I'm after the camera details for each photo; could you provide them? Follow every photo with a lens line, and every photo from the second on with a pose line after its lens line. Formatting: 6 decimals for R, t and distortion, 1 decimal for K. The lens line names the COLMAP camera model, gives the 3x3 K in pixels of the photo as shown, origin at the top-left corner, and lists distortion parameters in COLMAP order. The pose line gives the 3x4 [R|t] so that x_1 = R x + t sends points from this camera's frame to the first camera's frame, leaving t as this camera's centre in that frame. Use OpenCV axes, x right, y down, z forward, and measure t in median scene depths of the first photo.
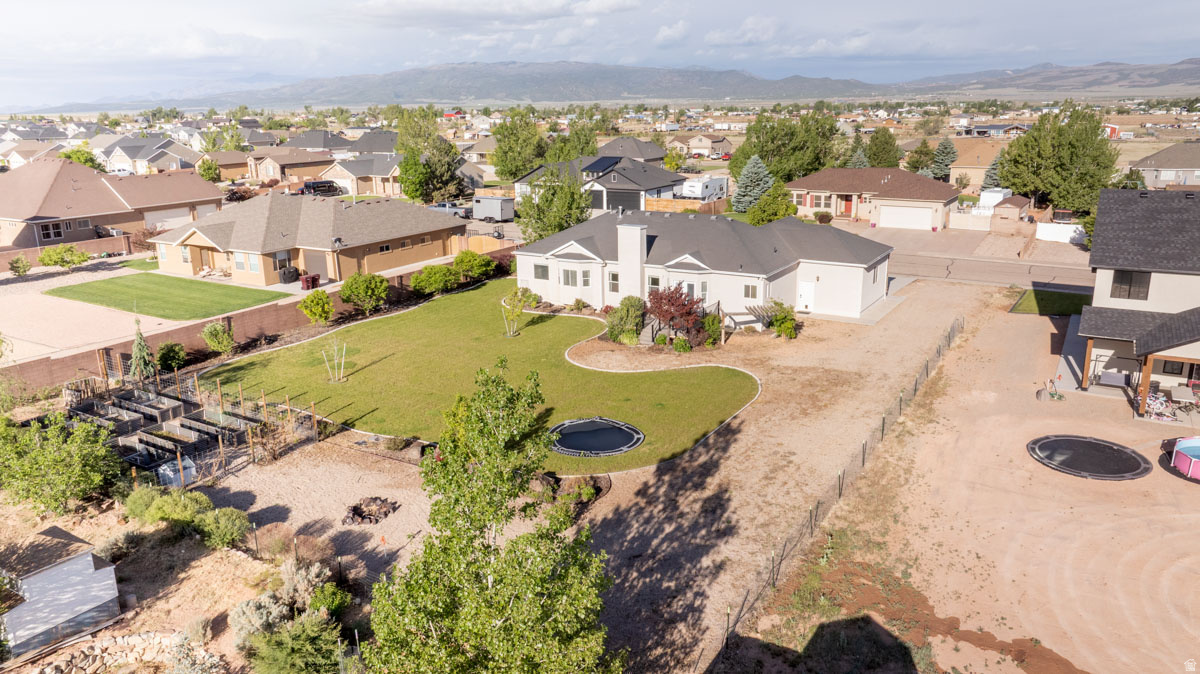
lens RADIAL K [[828.2, 0, 600.0], [0, 828.2, 337.0], [0, 0, 1]] dist [-0.019174, 0.004042]
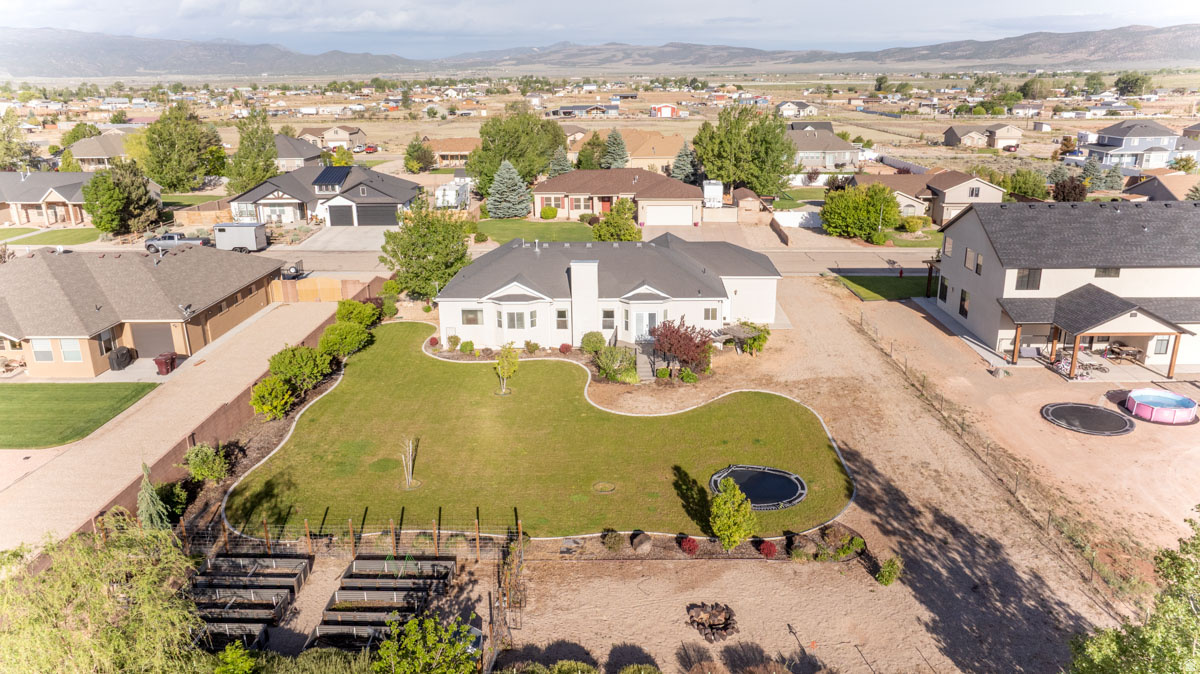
lens RADIAL K [[828.2, 0, 600.0], [0, 828.2, 337.0], [0, 0, 1]] dist [-0.019174, 0.004042]
pose [[0.873982, -0.142885, 0.464477, -0.419584], [0.130985, 0.989687, 0.057984, -0.100068], [-0.467972, 0.010163, 0.883685, 0.110797]]
